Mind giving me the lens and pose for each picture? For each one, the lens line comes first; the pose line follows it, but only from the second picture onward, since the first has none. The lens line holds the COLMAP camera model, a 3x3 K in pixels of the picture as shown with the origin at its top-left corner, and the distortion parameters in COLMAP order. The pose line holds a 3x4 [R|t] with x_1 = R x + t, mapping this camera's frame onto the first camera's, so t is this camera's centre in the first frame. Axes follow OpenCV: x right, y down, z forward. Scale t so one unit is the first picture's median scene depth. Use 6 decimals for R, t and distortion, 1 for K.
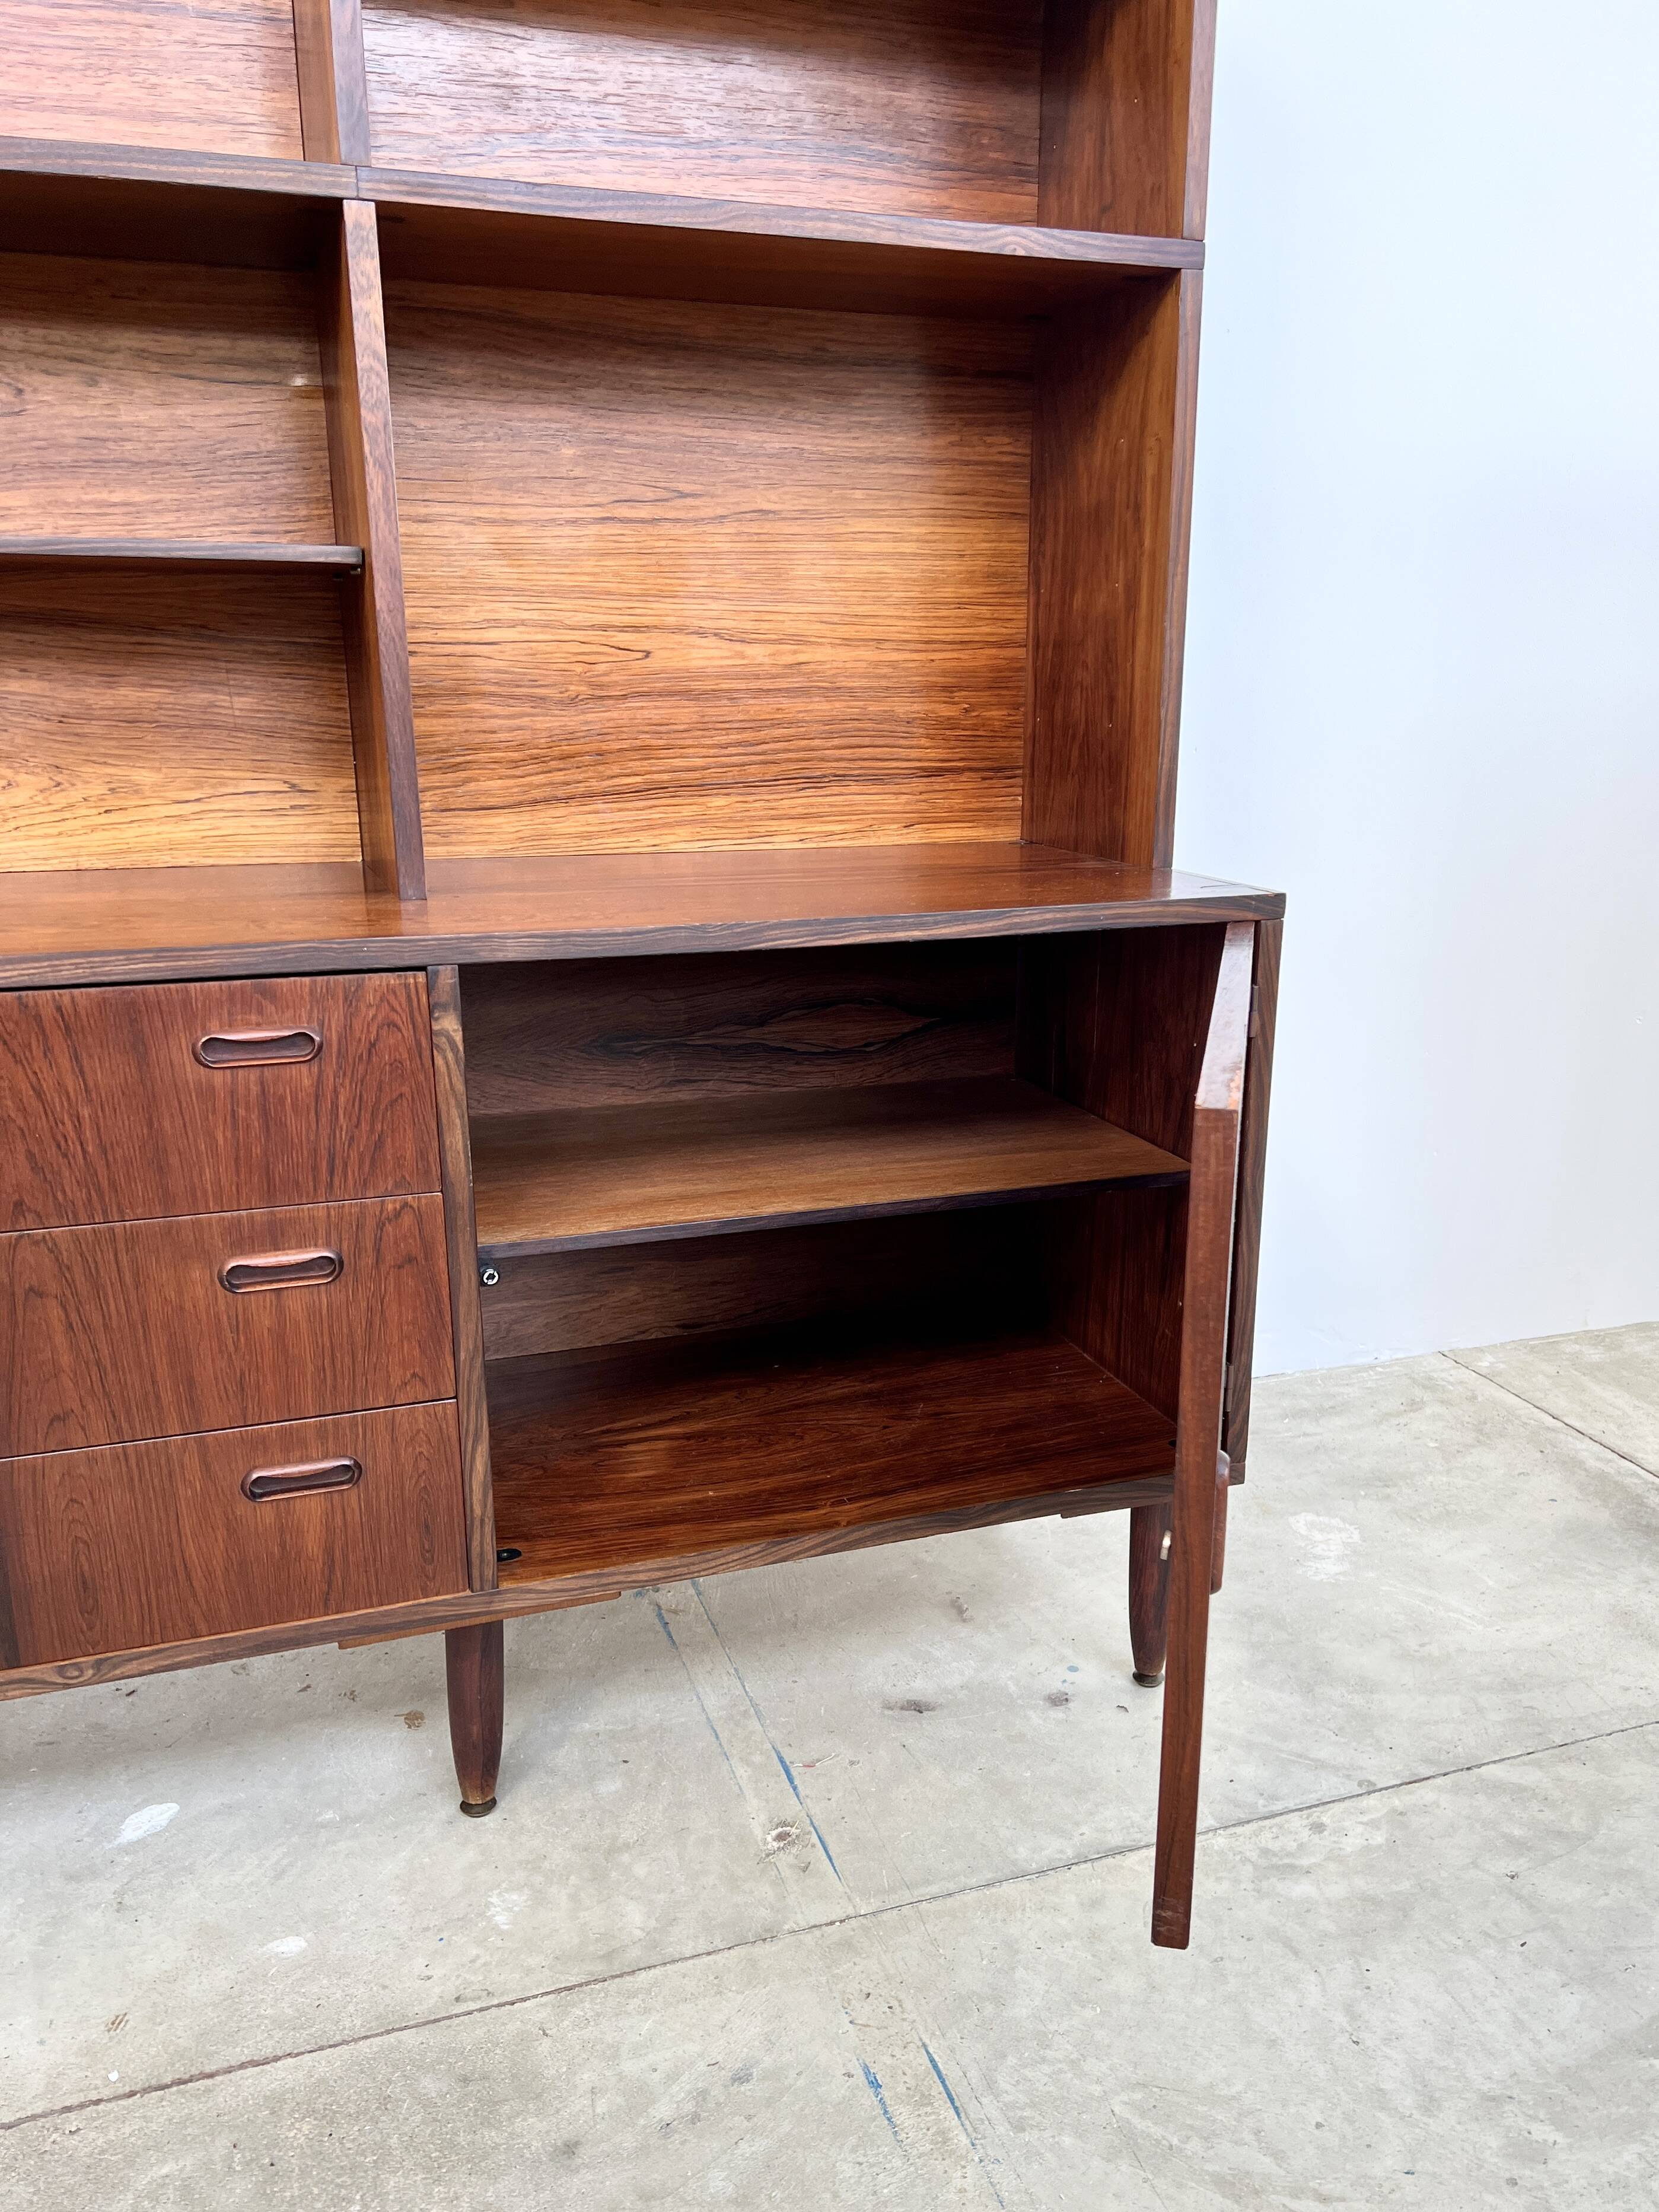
lens RADIAL K [[1806.4, 0, 883.9], [0, 1806.4, 1202.7], [0, 0, 1]] dist [0.069736, -0.088397]
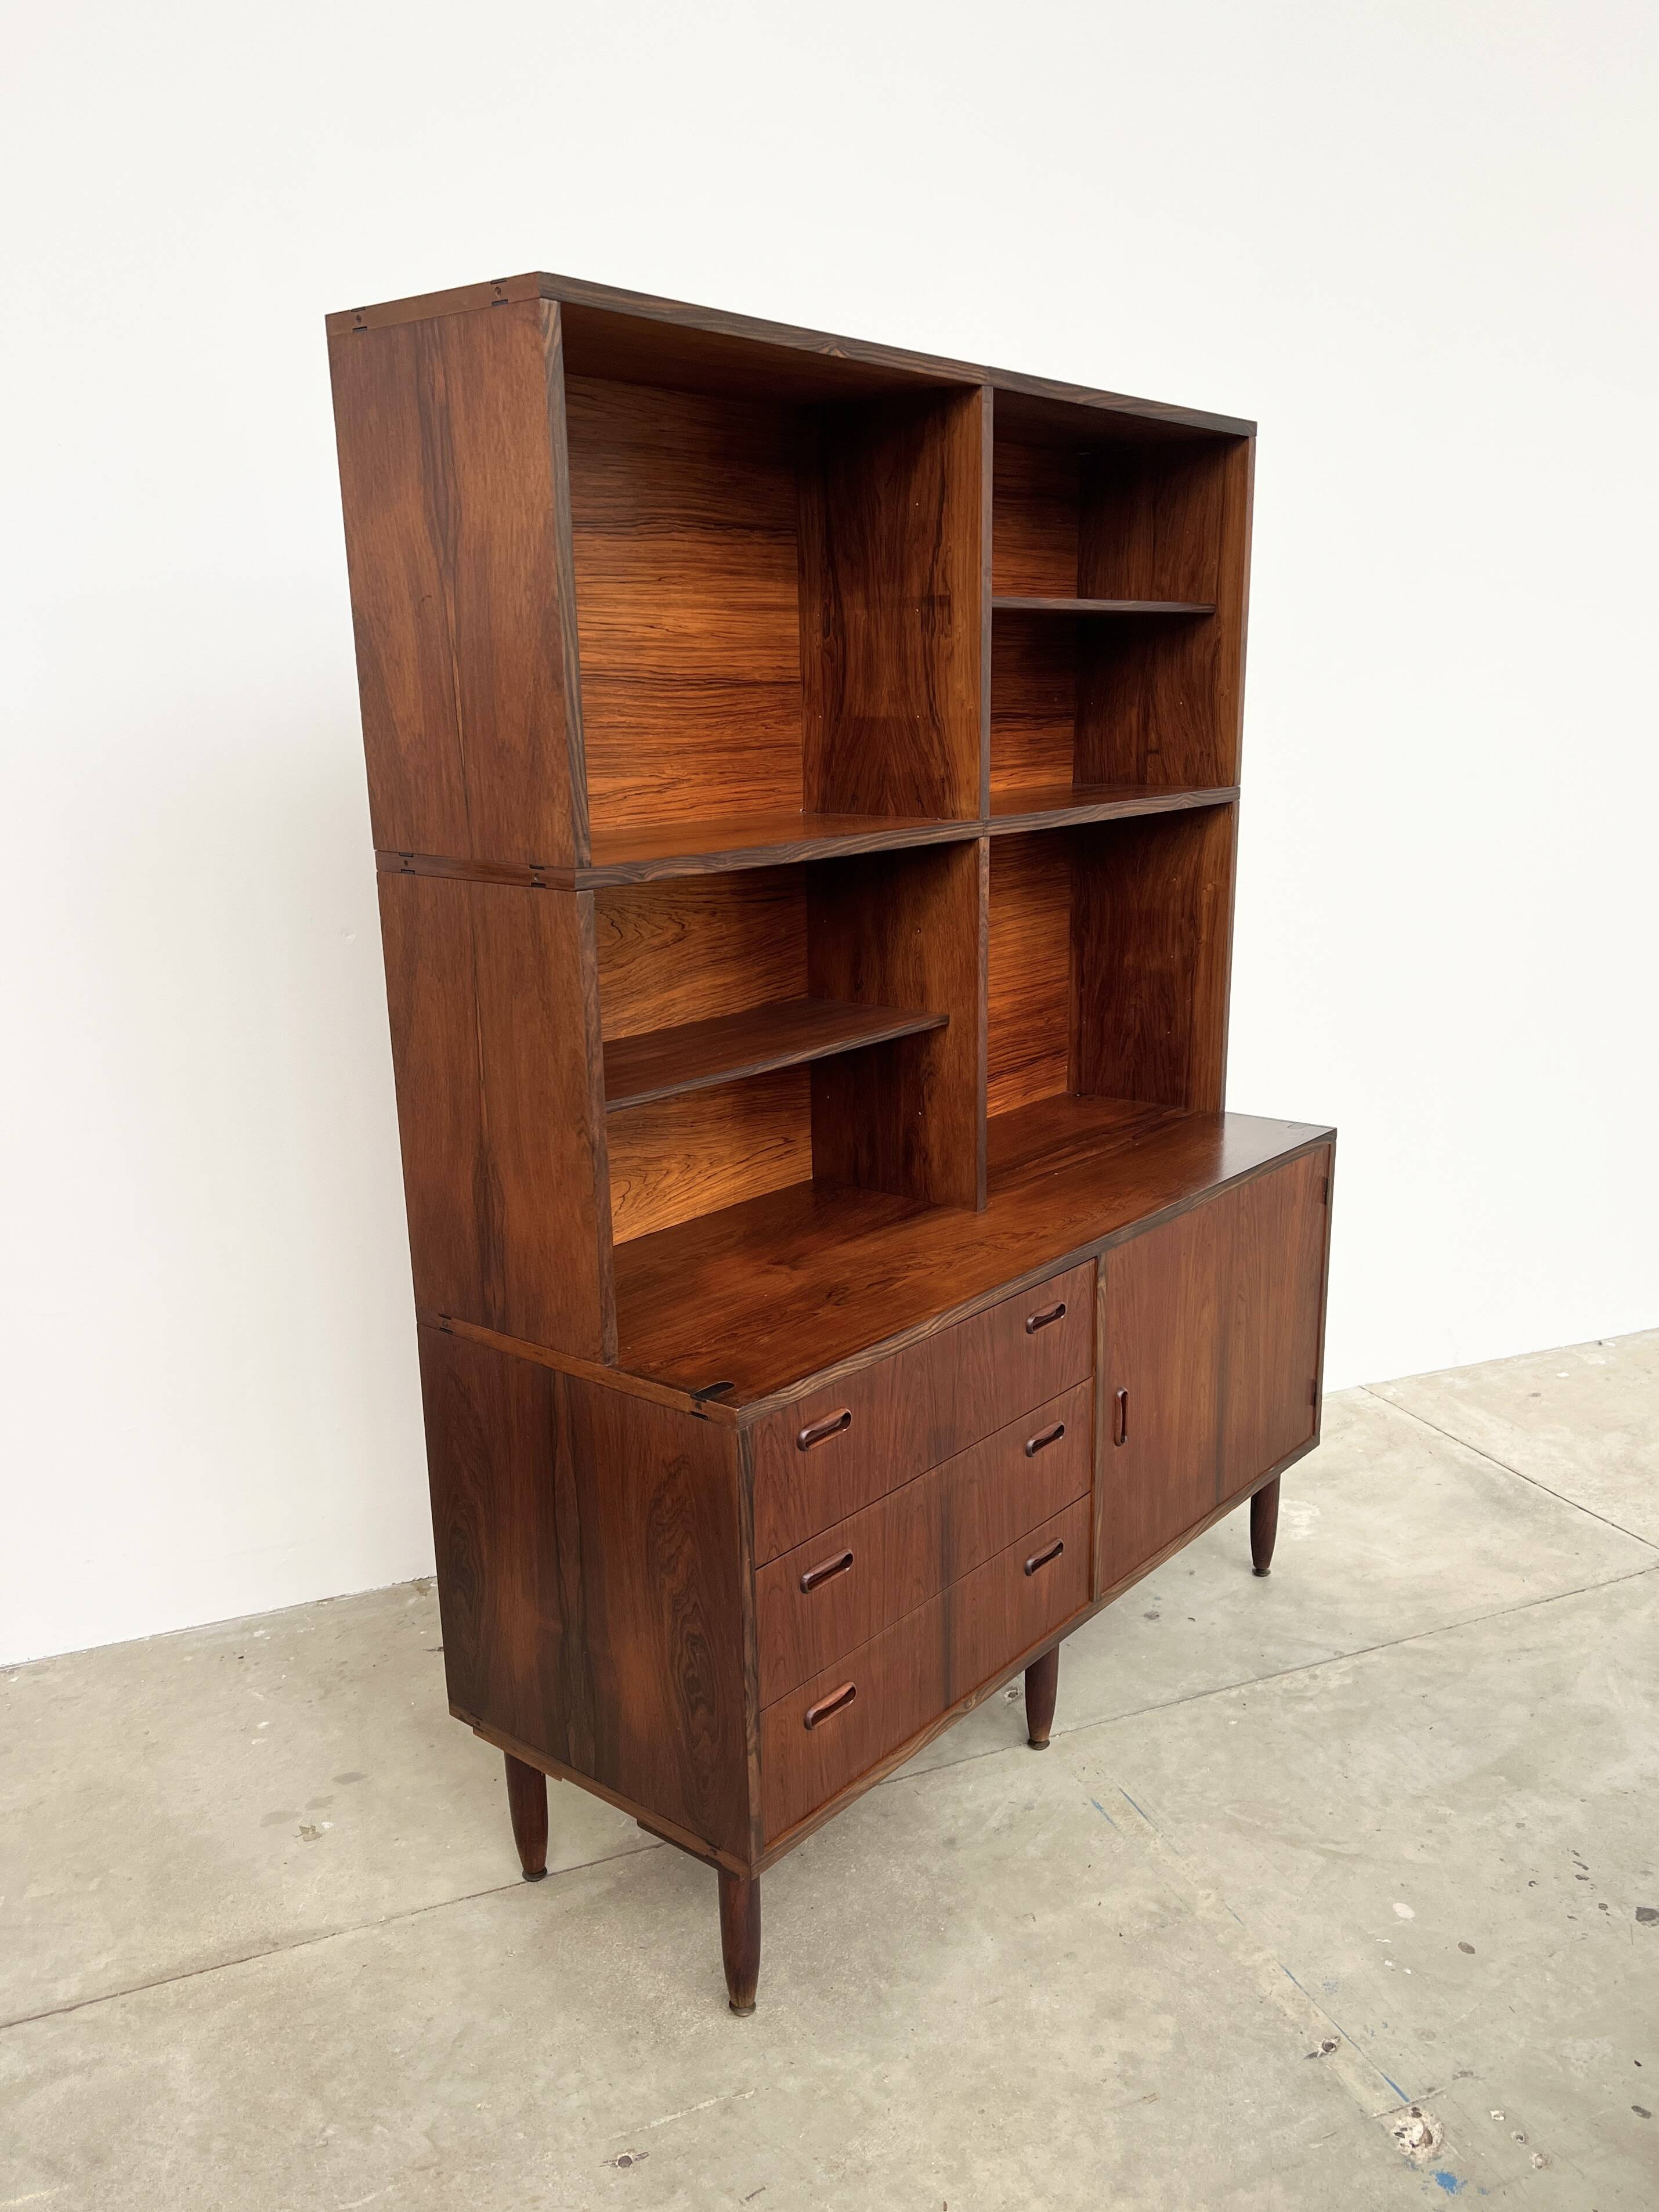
lens RADIAL K [[1770.2, 0, 856.8], [0, 1770.2, 1191.4], [0, 0, 1]] dist [0.079837, -0.124505]
pose [[0.859909, -0.158874, 0.485094, -1.044727], [0.166958, 0.985599, 0.026835, -0.224348], [-0.482371, 0.057915, 0.874050, -0.345243]]
